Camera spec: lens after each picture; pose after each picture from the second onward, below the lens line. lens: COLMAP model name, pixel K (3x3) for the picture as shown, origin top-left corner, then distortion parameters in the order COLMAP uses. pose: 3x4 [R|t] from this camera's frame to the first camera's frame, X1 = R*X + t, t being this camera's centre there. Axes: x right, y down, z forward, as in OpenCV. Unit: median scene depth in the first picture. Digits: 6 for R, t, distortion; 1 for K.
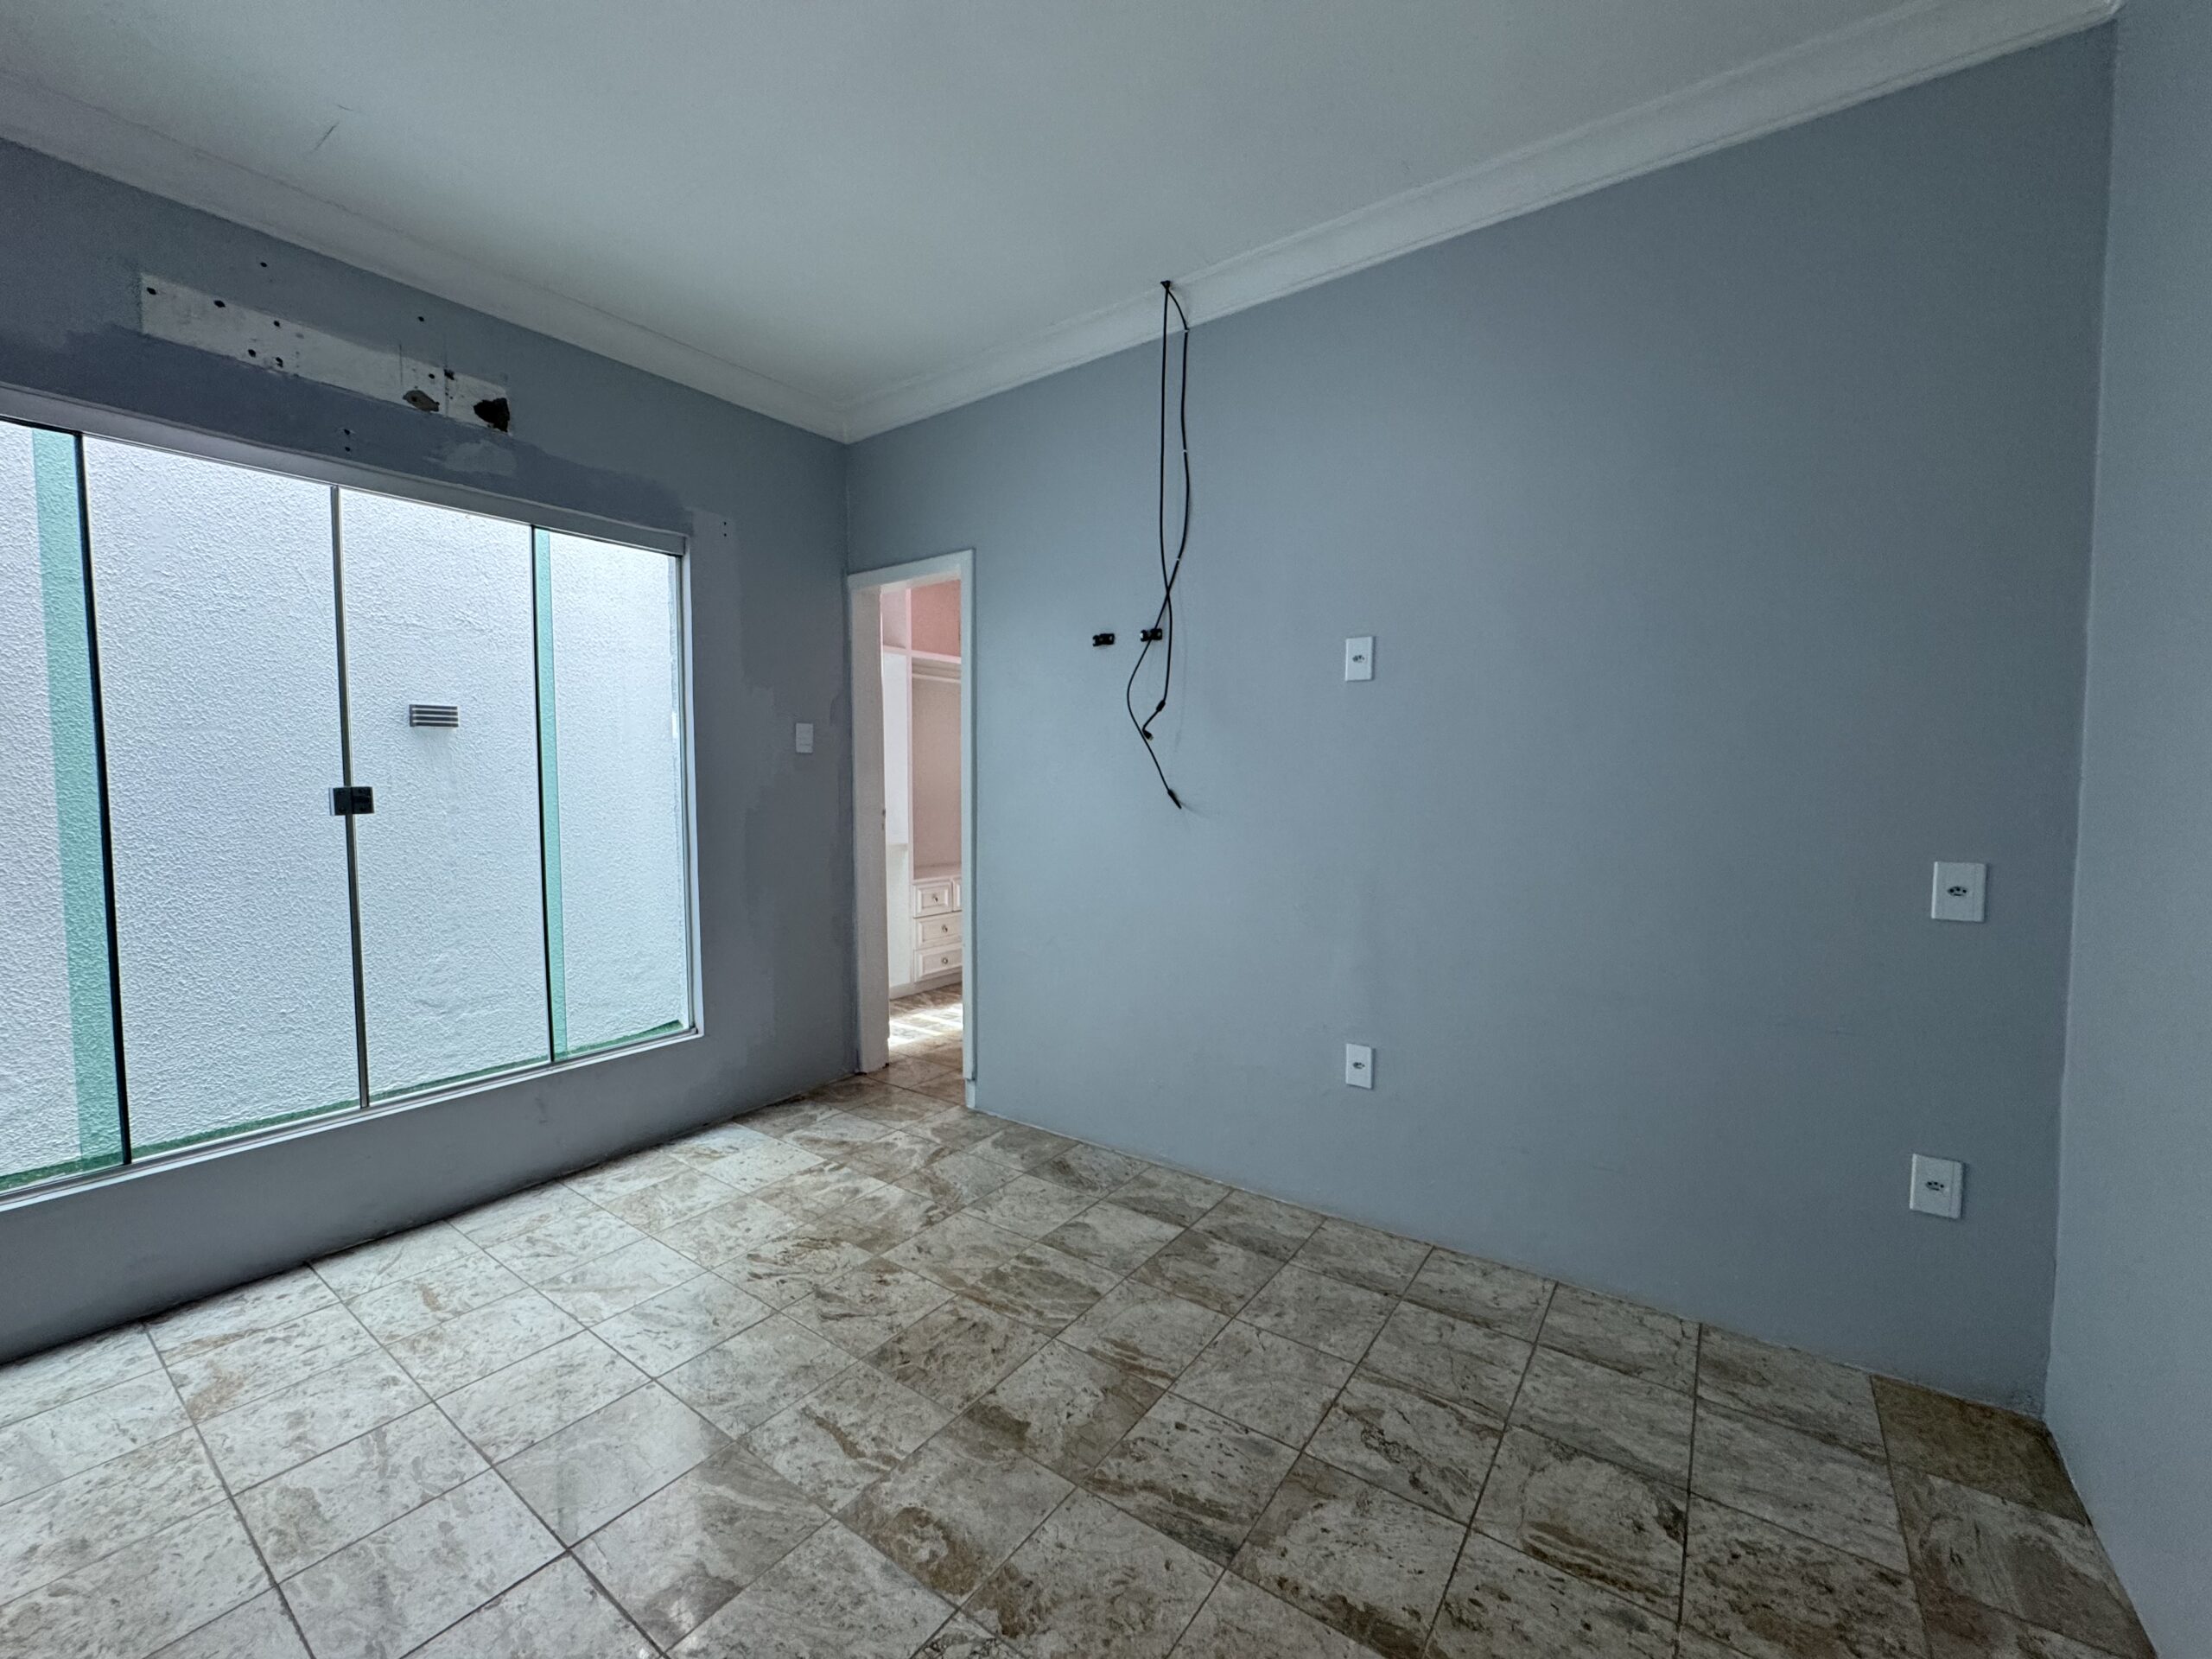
lens RADIAL K [[887.2, 0, 1101.7], [0, 887.2, 828.2], [0, 0, 1]] dist [-0.004783, 0.000561]
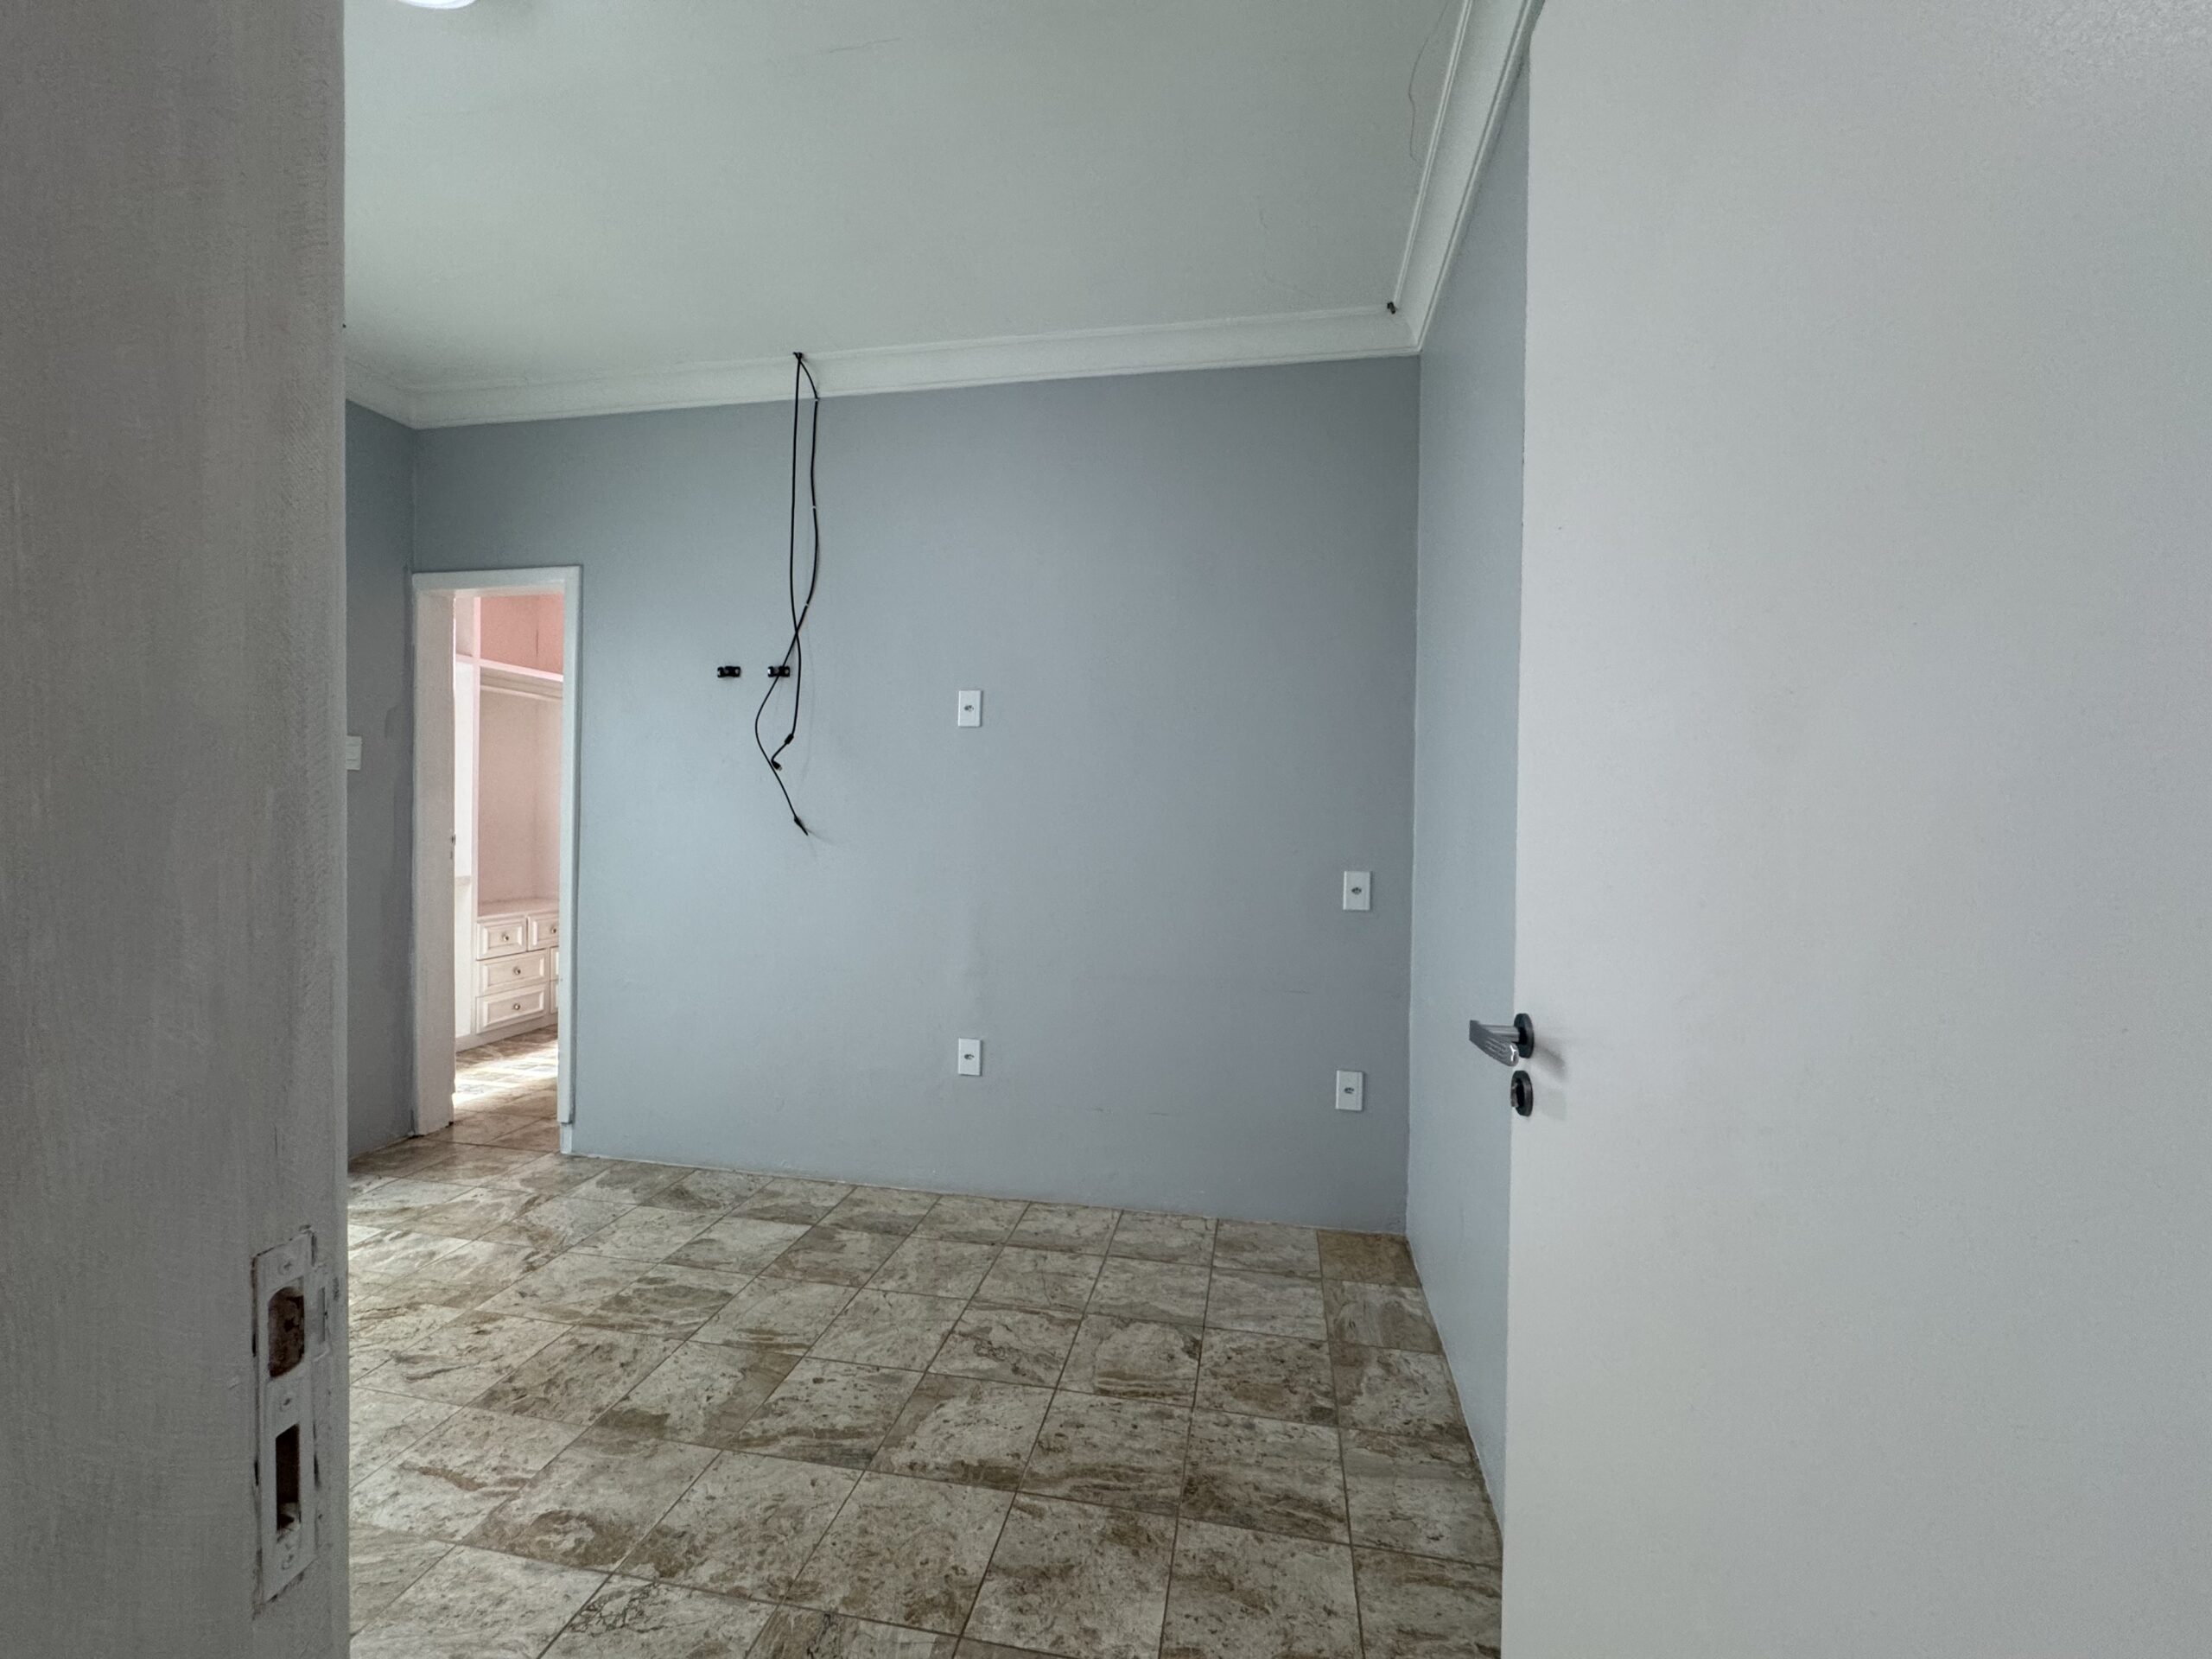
lens RADIAL K [[887.2, 0, 1103.6], [0, 887.2, 818.1], [0, 0, 1]] dist [-0.004783, 0.000561]
pose [[0.905429, 0.014469, 0.424252, -0.057558], [0.006537, 0.998825, -0.048016, 0.015538], [-0.424448, 0.046248, 0.904270, -0.167241]]
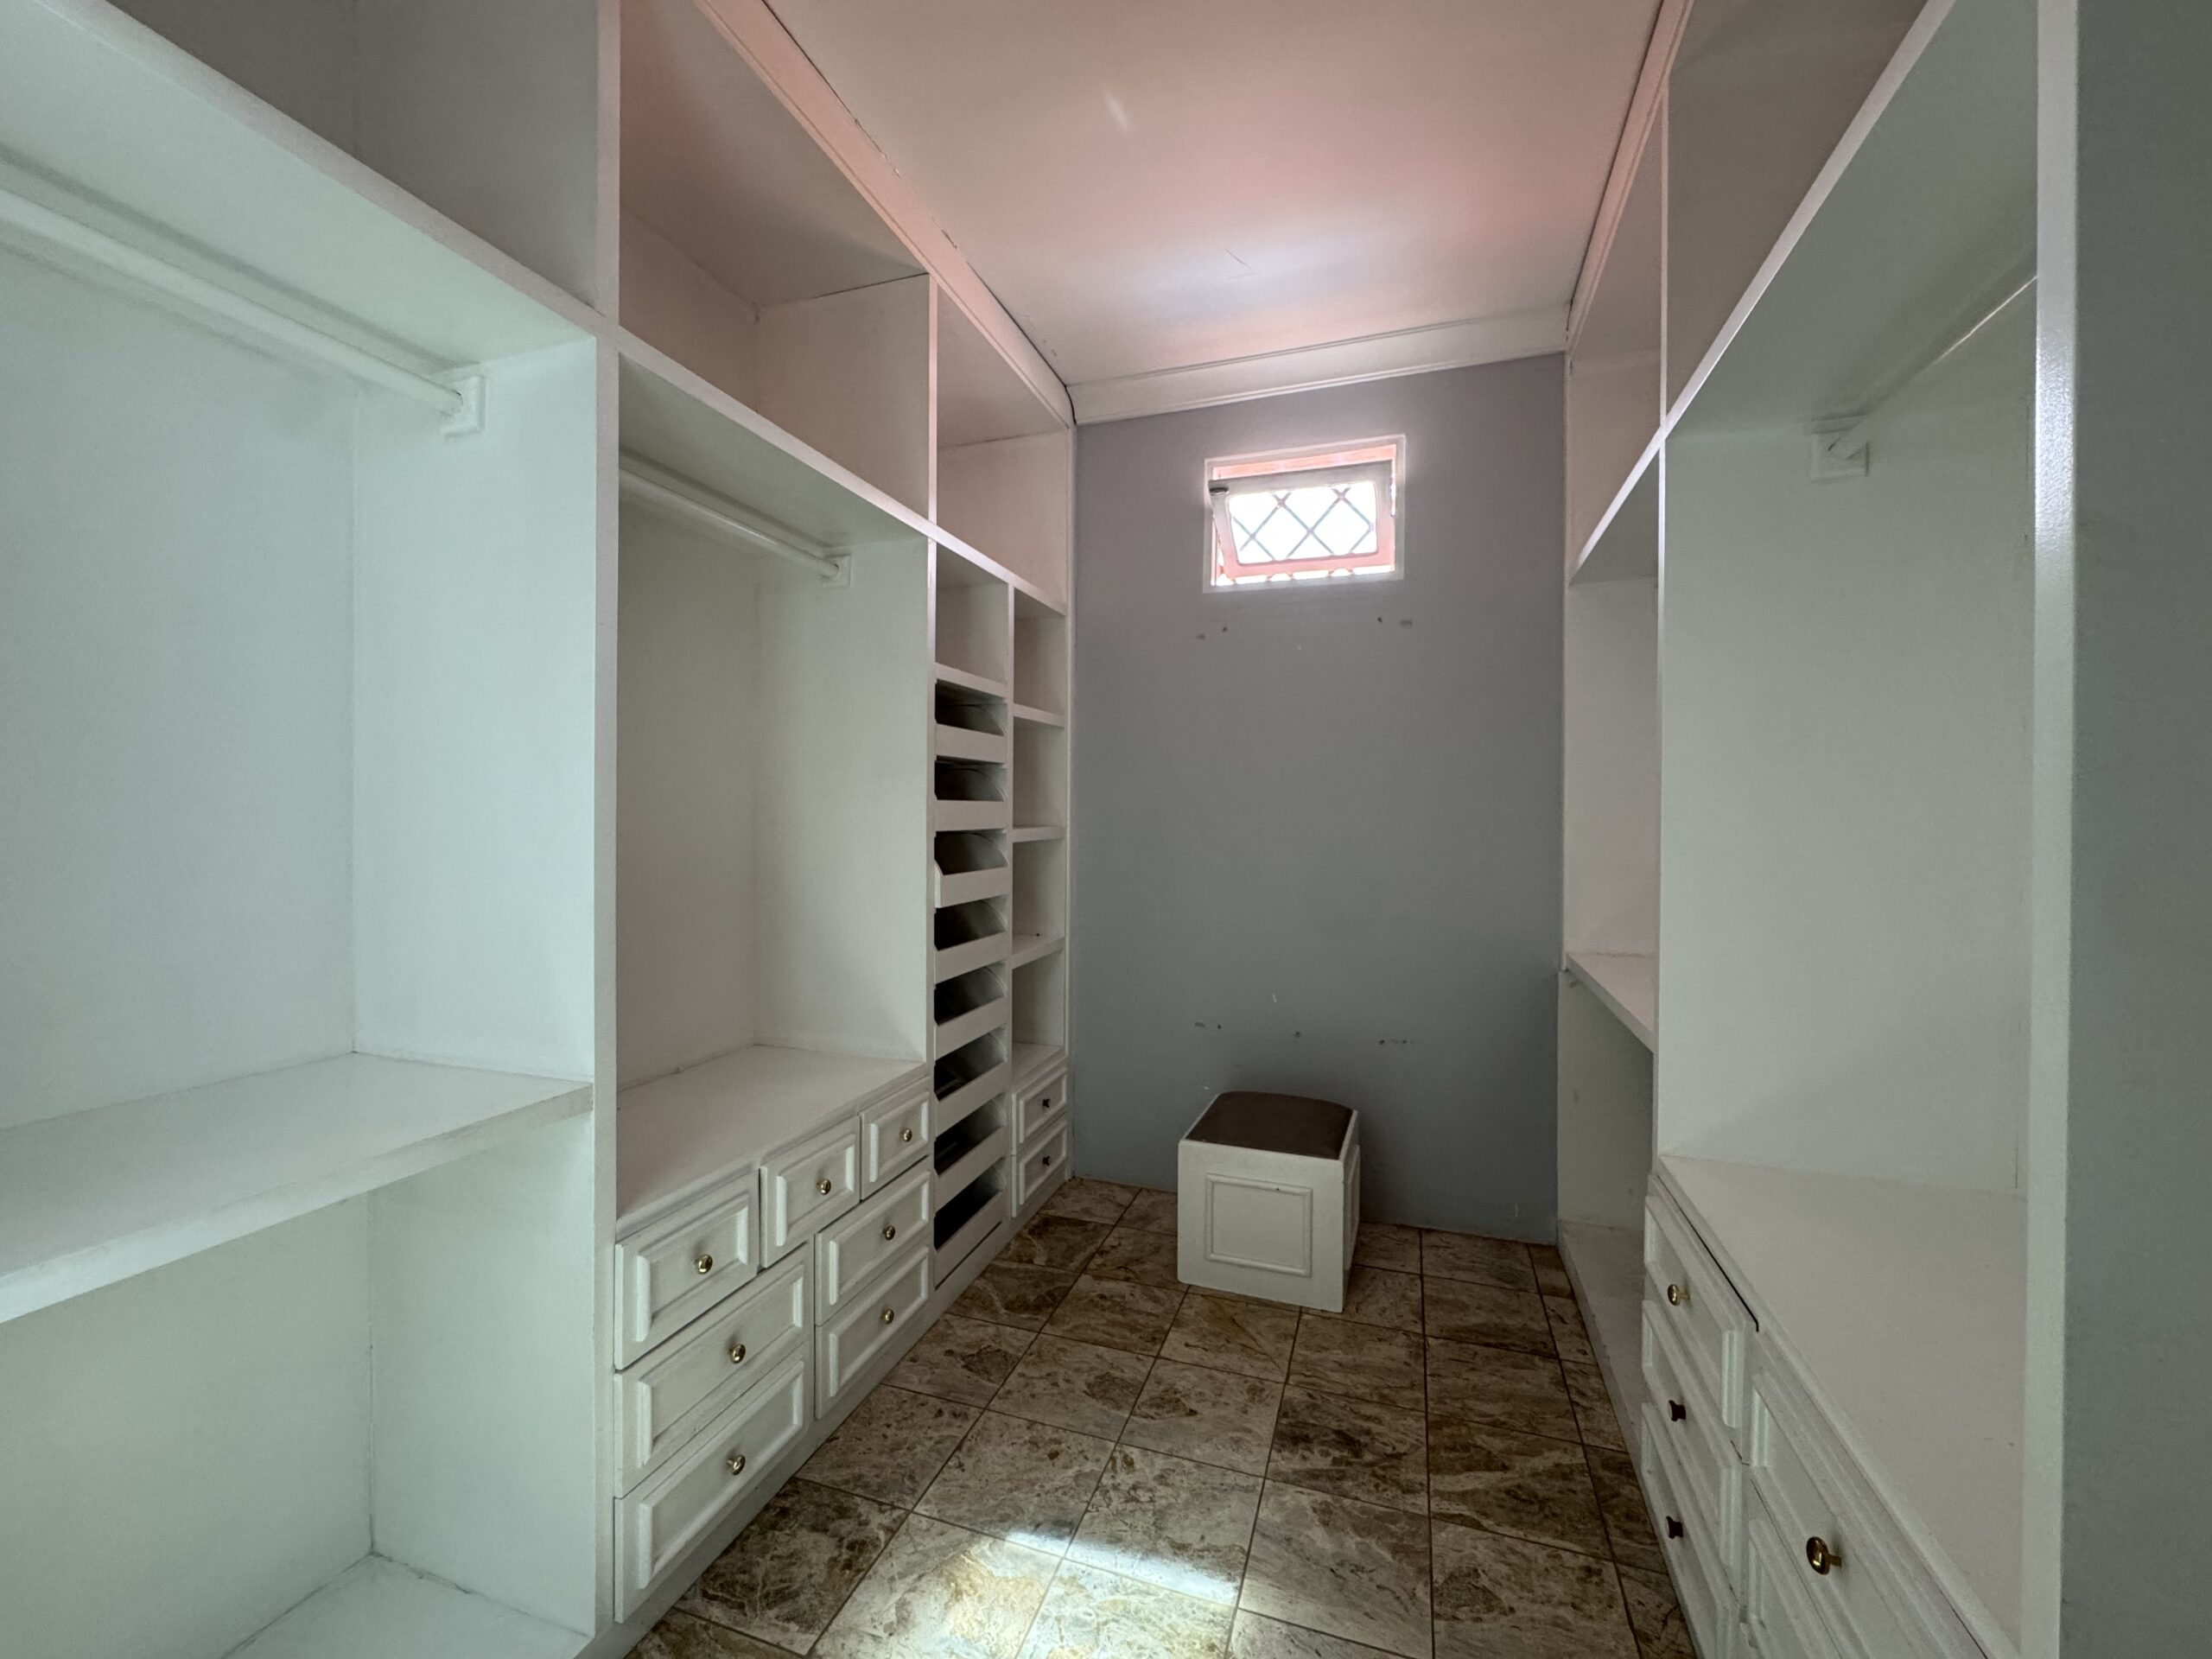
lens RADIAL K [[887.2, 0, 1101.2], [0, 887.2, 824.1], [0, 0, 1]] dist [-0.004783, 0.000561]
pose [[0.950360, 0.004678, 0.311119, -0.400542], [0.010913, 0.998771, -0.048354, -0.097543], [-0.310962, 0.049349, 0.949140, 1.787031]]
